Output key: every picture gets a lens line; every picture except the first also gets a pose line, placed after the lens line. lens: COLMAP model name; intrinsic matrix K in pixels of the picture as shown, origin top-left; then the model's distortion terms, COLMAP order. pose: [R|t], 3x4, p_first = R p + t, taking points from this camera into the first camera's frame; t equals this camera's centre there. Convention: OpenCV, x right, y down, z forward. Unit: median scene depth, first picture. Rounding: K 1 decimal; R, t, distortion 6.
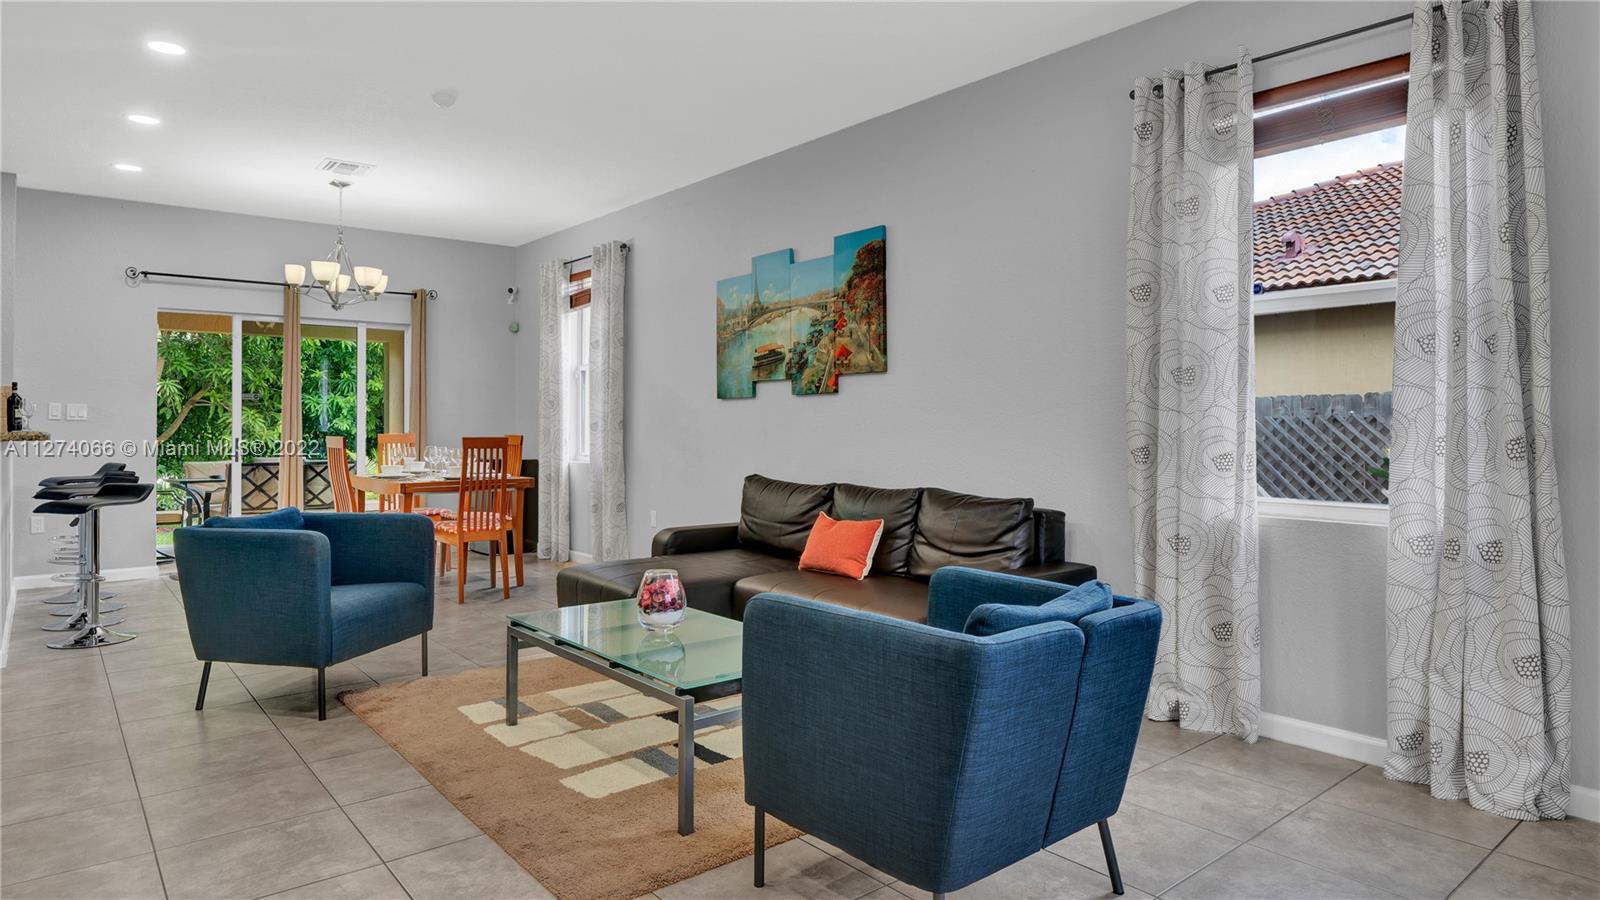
lens RADIAL K [[934.3, 0, 801.3], [0, 934.3, 409.7], [0, 0, 1]] dist [-0.006706, -0.001568]
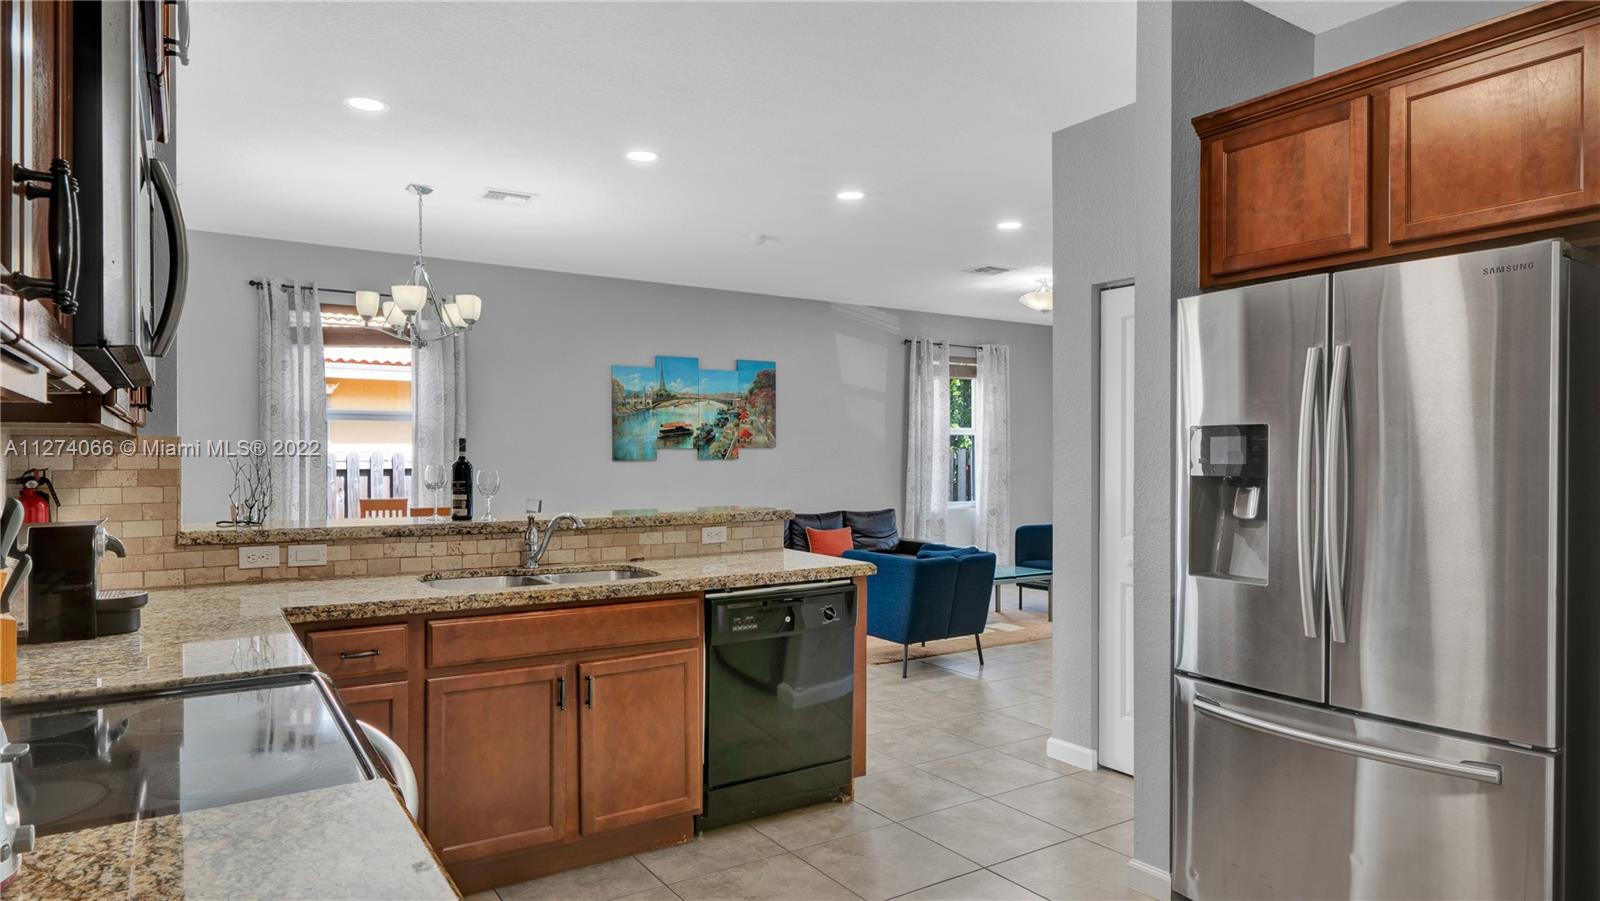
lens RADIAL K [[953.9, 0, 807.7], [0, 953.9, 462.3], [0, 0, 1]] dist [-0.007185, -0.001126]
pose [[0.102518, -0.004155, 0.994722, -1.471458], [-0.013459, 0.999894, 0.005564, -0.022020], [-0.994640, -0.013958, 0.102452, 0.682096]]
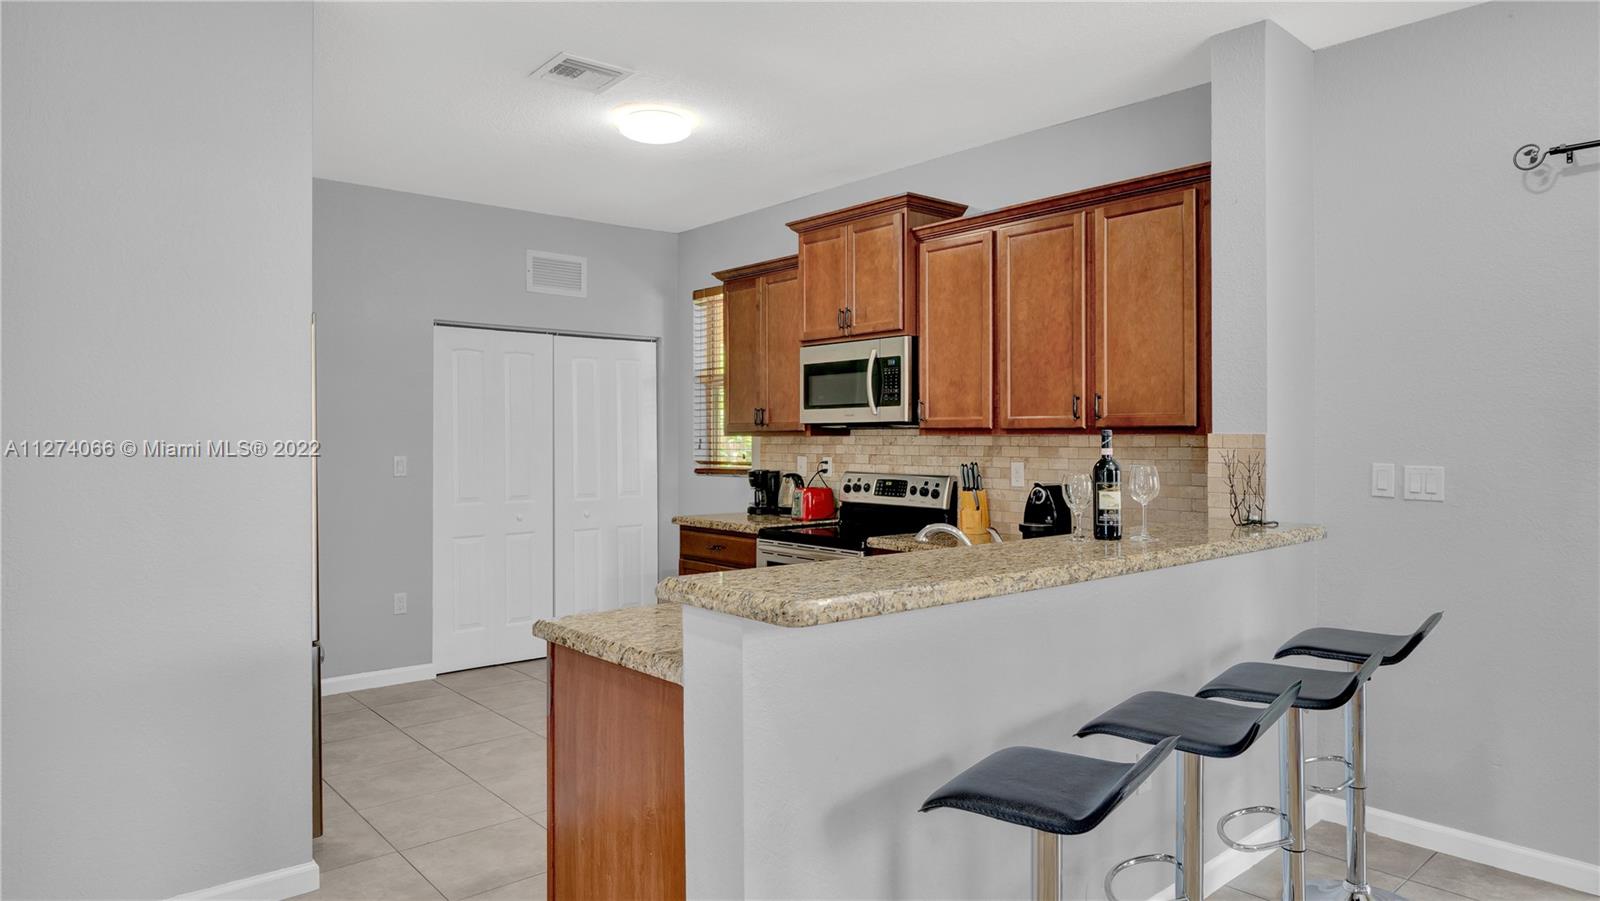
lens RADIAL K [[954.0, 0, 801.6], [0, 954.0, 432.7], [0, 0, 1]] dist [-0.013309, -0.000676]
pose [[0.030598, -0.003432, -0.999526, -0.371745], [0.013387, 0.999906, -0.003024, -0.031214], [0.999442, -0.013289, 0.030641, 0.810977]]
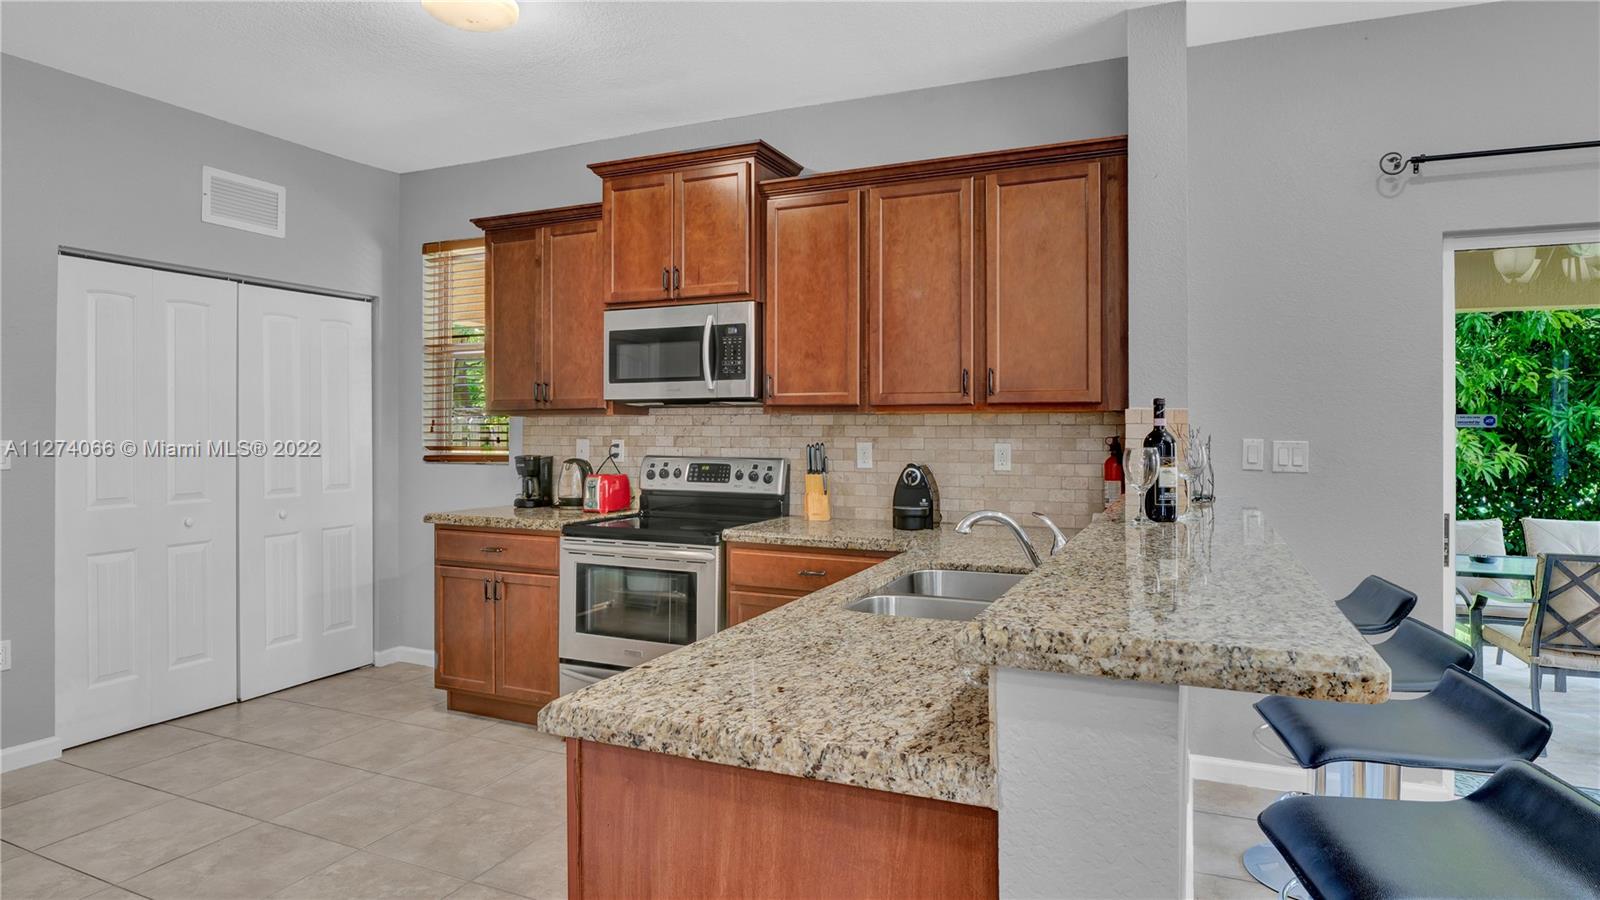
lens RADIAL K [[872.3, 0, 805.0], [0, 872.3, 424.7], [0, 0, 1]] dist [-0.024372, 0.001109]
pose [[0.451718, -0.002452, -0.892157, -0.574271], [0.009365, 0.999954, 0.001994, -0.022160], [0.892112, -0.009256, 0.451720, 0.660789]]
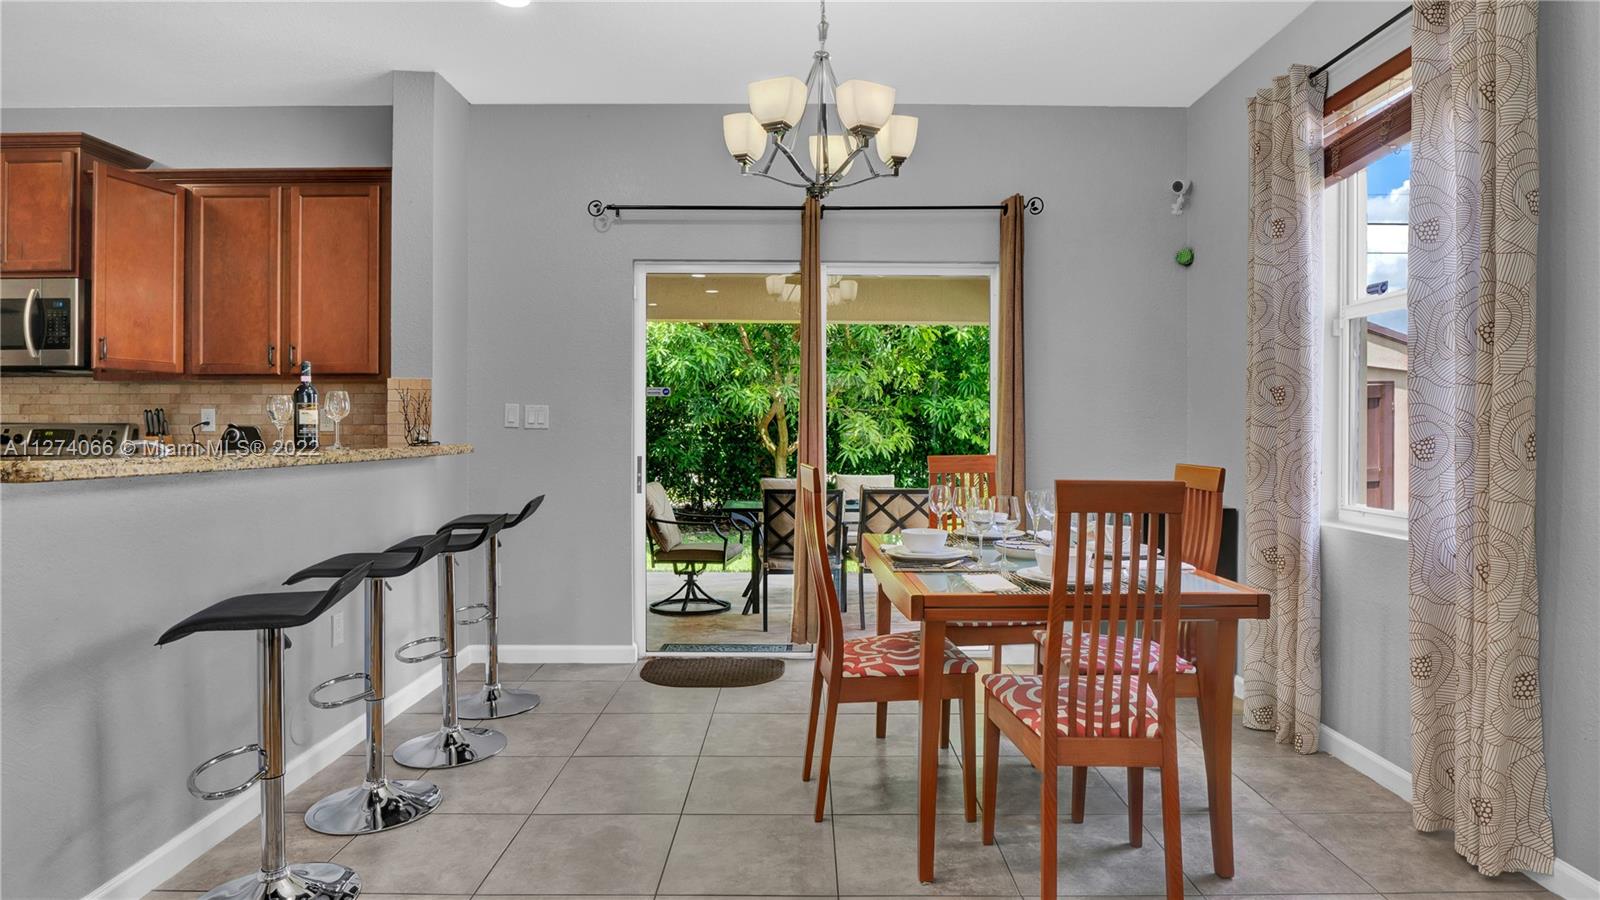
lens RADIAL K [[864.0, 0, 806.0], [0, 864.0, 430.0], [0, 0, 1]] dist [-0.025341, 0.000585]
pose [[0.775896, 0.004139, -0.630847, -0.260243], [0.005261, 0.999901, 0.013031, 0.006103], [0.630839, -0.013430, 0.775798, 0.758271]]
